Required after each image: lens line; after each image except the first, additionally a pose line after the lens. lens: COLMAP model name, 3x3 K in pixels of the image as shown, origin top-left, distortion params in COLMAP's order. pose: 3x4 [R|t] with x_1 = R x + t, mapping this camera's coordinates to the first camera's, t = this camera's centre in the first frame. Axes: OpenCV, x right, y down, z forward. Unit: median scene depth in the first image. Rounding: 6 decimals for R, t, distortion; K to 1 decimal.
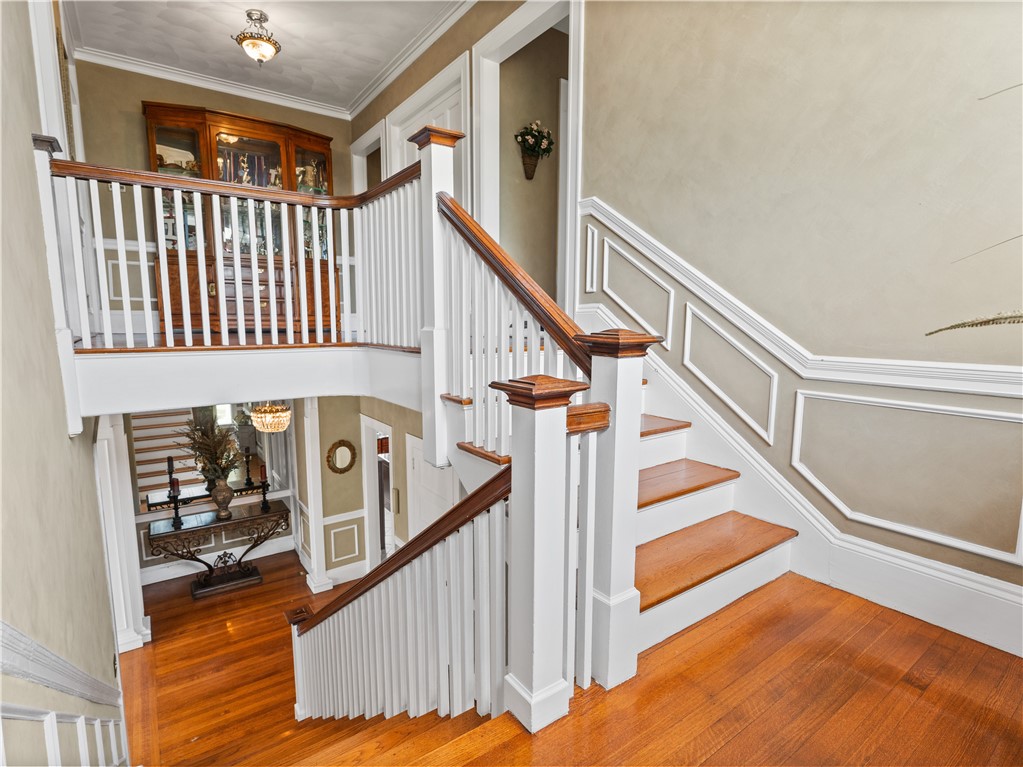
lens RADIAL K [[516.1, 0, 511.5], [0, 516.1, 383.5], [0, 0, 1]] dist [-0.002944, -0.000642]
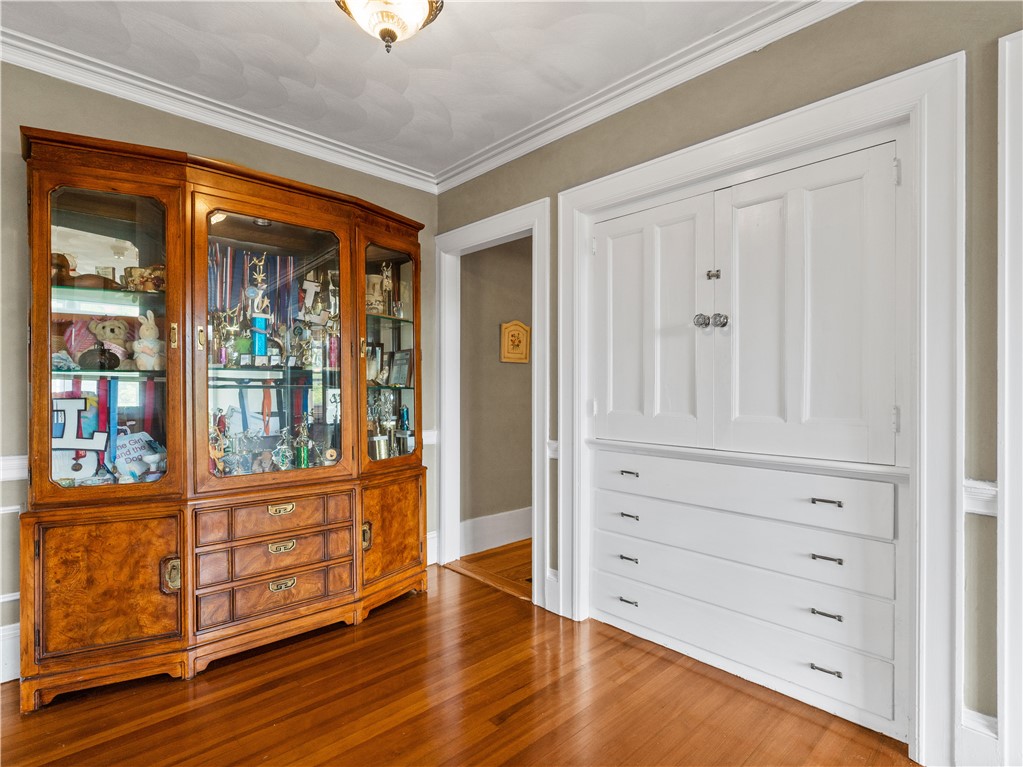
lens RADIAL K [[525.2, 0, 511.5], [0, 525.2, 383.5], [0, 0, 1]] dist [-0.000420, 0.000596]
pose [[0.990771, -0.000561, 0.135546, -0.363535], [0.018109, 0.991575, -0.128264, -0.267404], [-0.134332, 0.129534, 0.982434, 0.525202]]
